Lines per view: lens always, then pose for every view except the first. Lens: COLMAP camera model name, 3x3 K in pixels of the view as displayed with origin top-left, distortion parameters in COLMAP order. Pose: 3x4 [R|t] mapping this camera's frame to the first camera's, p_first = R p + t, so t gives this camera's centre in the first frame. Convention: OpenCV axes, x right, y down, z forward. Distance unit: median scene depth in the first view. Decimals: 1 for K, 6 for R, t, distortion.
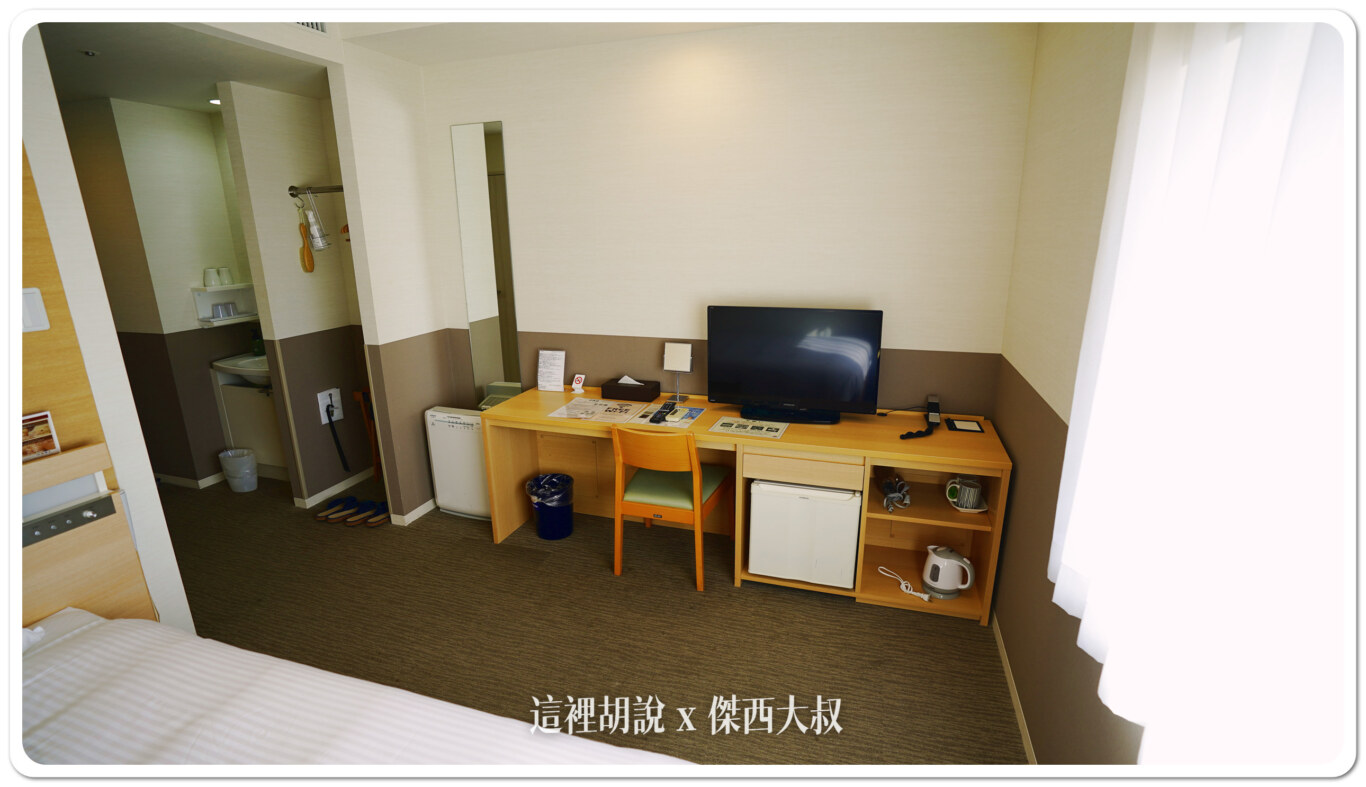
lens RADIAL K [[609.6, 0, 680.0], [0, 609.6, 390.1], [0, 0, 1]] dist [-0.075818, 0.029692]
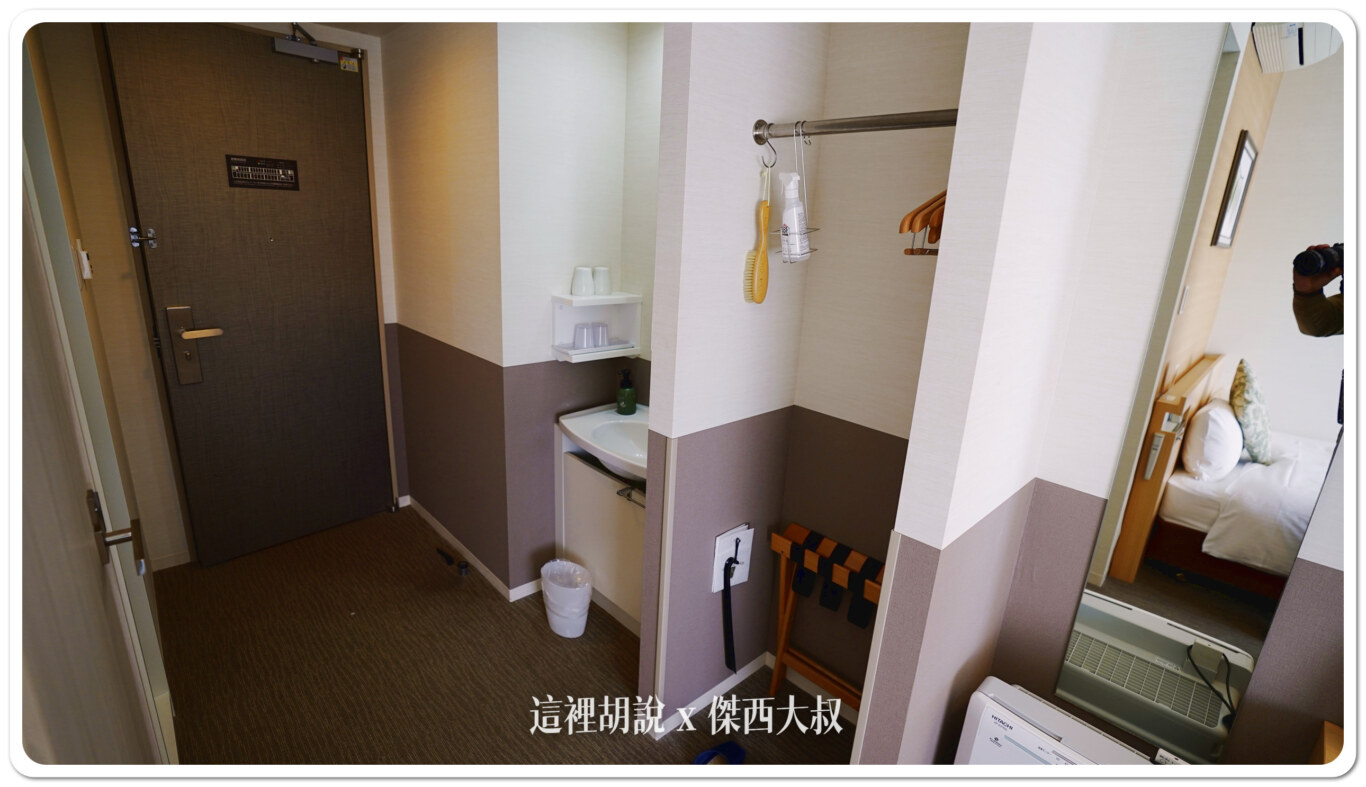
lens RADIAL K [[609.6, 0, 680.0], [0, 609.6, 390.1], [0, 0, 1]] dist [-0.075818, 0.029692]
pose [[0.870714, 0.188712, -0.454142, -0.412065], [-0.189848, 0.980846, 0.043585, -0.129737], [0.453668, 0.048268, 0.889862, 0.501678]]
